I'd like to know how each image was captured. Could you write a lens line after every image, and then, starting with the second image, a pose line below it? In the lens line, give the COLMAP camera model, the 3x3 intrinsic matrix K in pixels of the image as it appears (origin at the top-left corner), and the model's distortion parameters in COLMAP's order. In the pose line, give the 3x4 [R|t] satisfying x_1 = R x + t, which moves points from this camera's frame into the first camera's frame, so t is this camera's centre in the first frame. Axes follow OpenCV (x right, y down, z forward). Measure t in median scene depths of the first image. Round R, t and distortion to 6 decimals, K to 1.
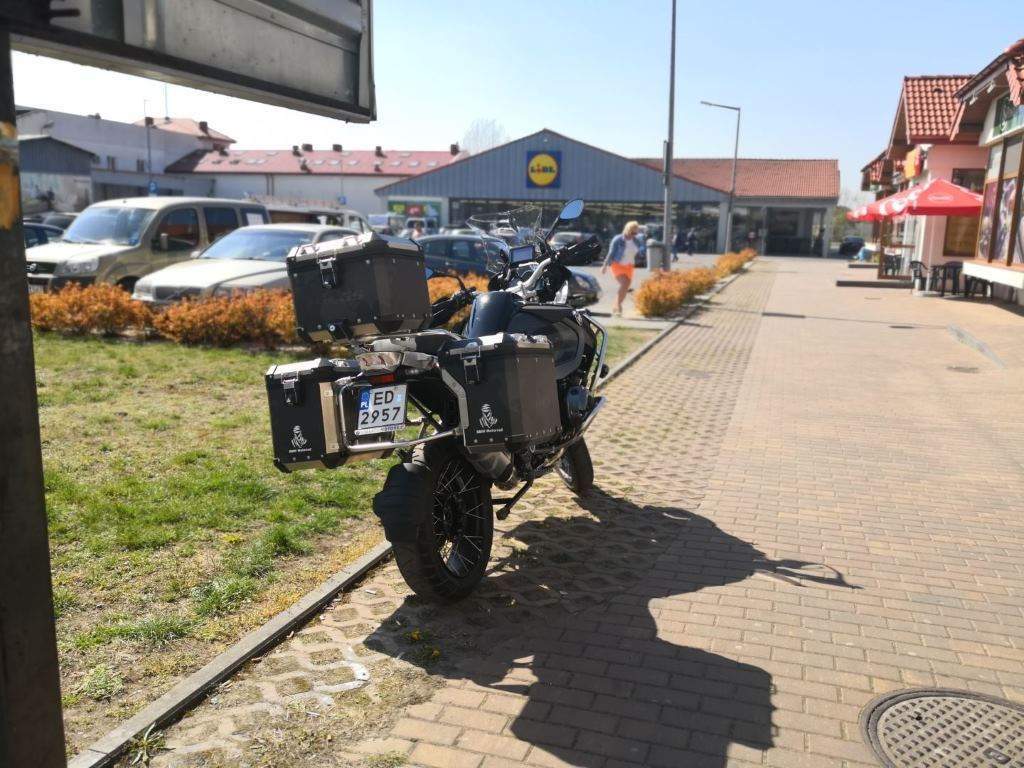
lens RADIAL K [[832.6, 0, 520.9], [0, 832.6, 385.3], [0, 0, 1]] dist [0.048754, -0.096755]
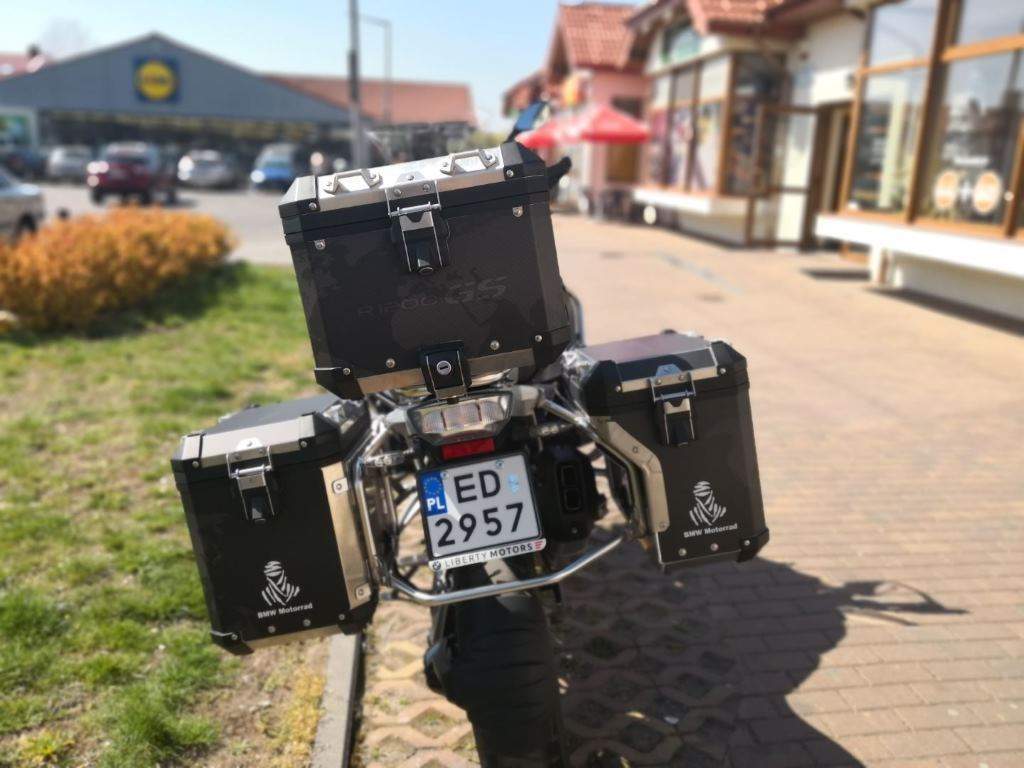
lens RADIAL K [[838.3, 0, 516.1], [0, 838.3, 384.2], [0, 0, 1]] dist [0.013710, -0.012148]
pose [[0.912597, -0.095494, 0.397551, -0.323302], [0.061728, 0.993377, 0.096915, -0.088411], [-0.404173, -0.063905, 0.912447, 0.521342]]
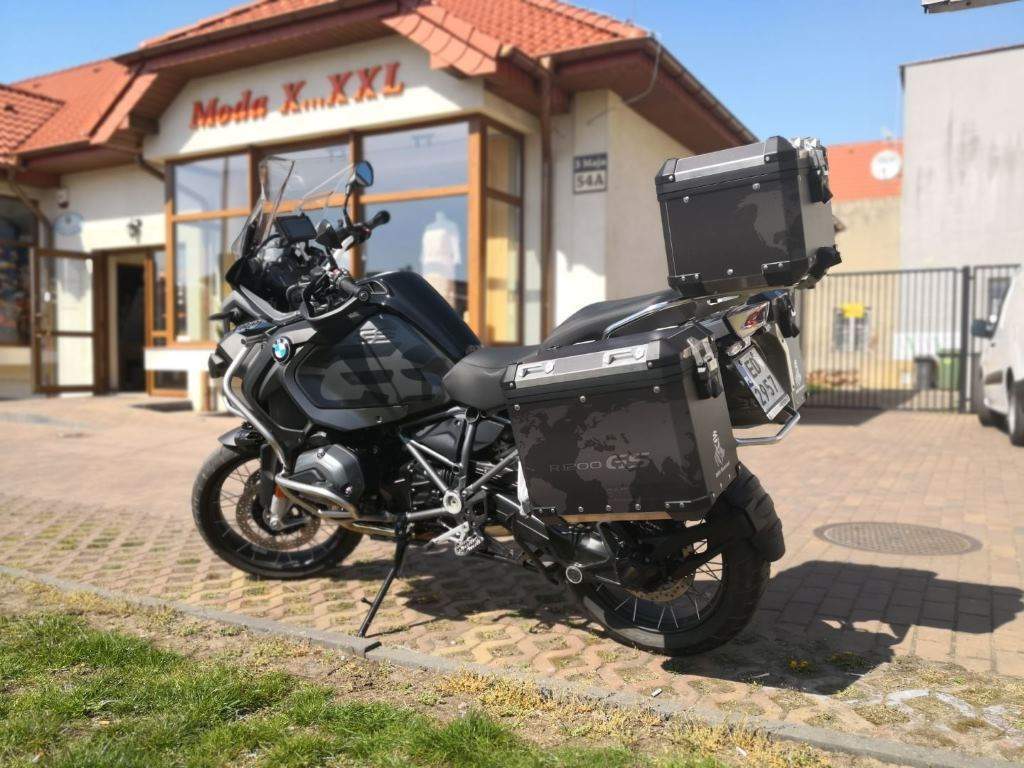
lens RADIAL K [[838.3, 0, 516.1], [0, 838.3, 384.2], [0, 0, 1]] dist [0.013710, -0.012148]
pose [[0.191032, -0.062657, 0.979582, -0.916519], [0.186814, 0.982041, 0.026383, -0.028552], [-0.963643, 0.177959, 0.199307, 1.036865]]
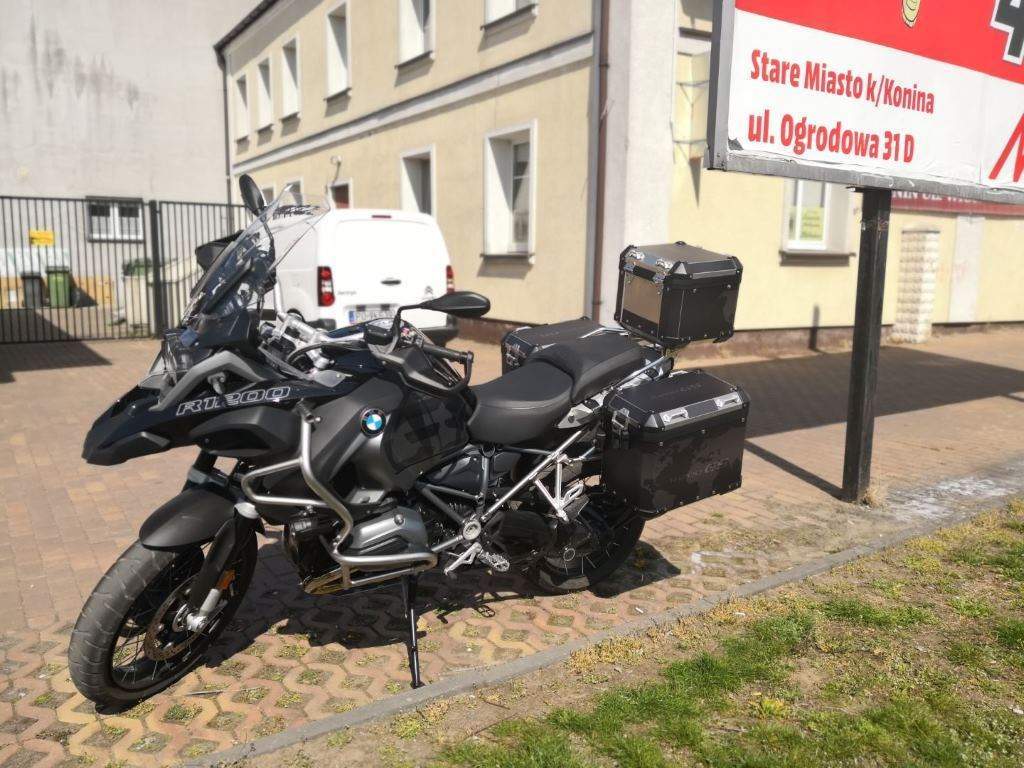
lens RADIAL K [[832.6, 0, 520.9], [0, 832.6, 385.3], [0, 0, 1]] dist [0.048754, -0.096755]
pose [[-0.783003, -0.129148, 0.608464, -0.698773], [0.084385, 0.947110, 0.309616, -0.347954], [-0.616268, 0.293775, -0.730691, 1.909845]]
